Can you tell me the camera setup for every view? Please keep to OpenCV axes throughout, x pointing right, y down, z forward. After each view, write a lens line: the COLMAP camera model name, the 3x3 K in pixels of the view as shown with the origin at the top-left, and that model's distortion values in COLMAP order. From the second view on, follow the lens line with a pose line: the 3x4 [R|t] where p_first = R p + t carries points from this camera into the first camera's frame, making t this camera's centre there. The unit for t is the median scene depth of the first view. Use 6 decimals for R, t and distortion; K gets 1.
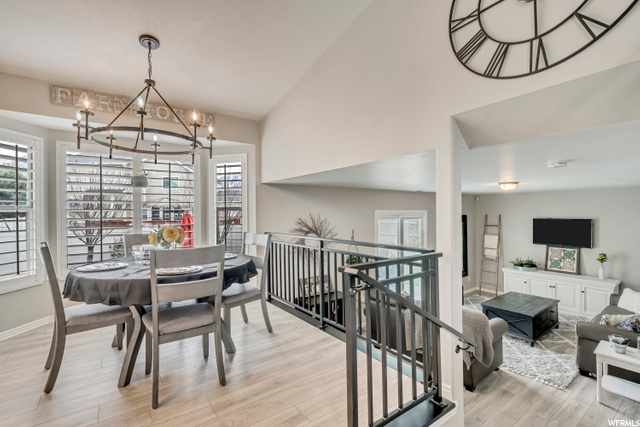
lens RADIAL K [[291.6, 0, 320.0], [0, 291.6, 213.5], [0, 0, 1]] dist [0.001449, -0.000554]
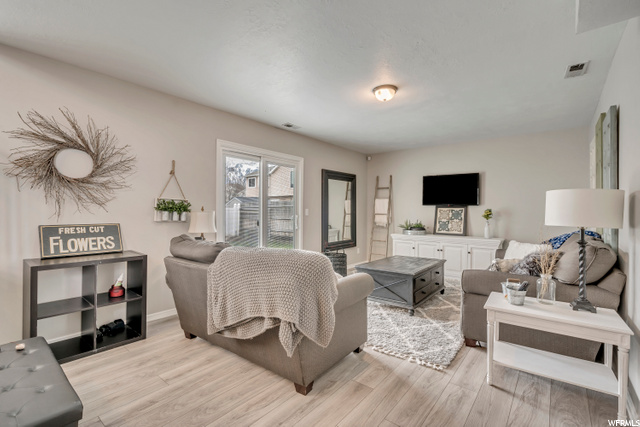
lens RADIAL K [[291.6, 0, 320.0], [0, 291.6, 213.5], [0, 0, 1]] dist [0.001449, -0.000554]
pose [[0.966042, 0.012540, 0.258082, 0.300565], [-0.013200, 0.999913, 0.000827, 0.194622], [-0.258049, -0.004206, 0.966123, 0.337077]]
